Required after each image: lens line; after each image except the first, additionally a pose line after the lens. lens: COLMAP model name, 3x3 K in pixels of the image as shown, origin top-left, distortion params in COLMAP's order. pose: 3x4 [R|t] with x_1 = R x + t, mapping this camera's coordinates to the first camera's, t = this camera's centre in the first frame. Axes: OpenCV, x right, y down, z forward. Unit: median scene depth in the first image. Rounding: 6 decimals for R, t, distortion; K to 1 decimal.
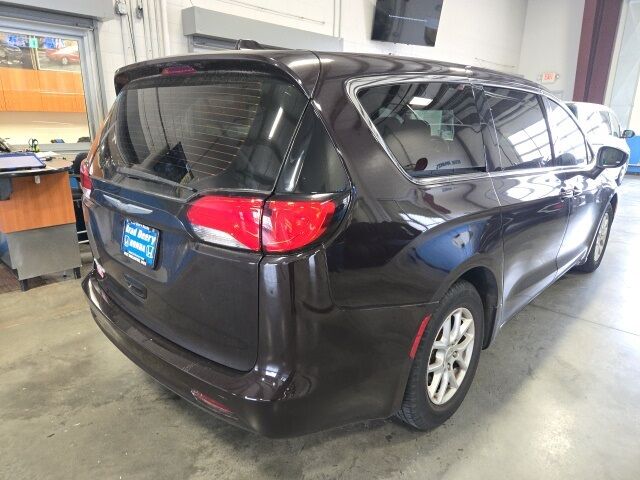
lens RADIAL K [[439.0, 0, 320.2], [0, 439.0, 238.1], [0, 0, 1]] dist [0.009829, 0.001342]
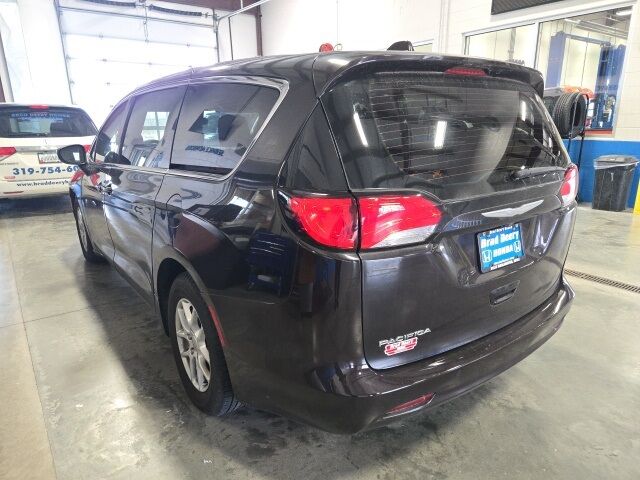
lens RADIAL K [[439.0, 0, 320.4], [0, 439.0, 241.2], [0, 0, 1]] dist [0.009829, 0.001342]
pose [[0.161189, -0.276988, 0.947257, -1.286013], [0.276507, 0.934042, 0.226072, -0.308034], [-0.947398, 0.225482, 0.227147, 1.063275]]
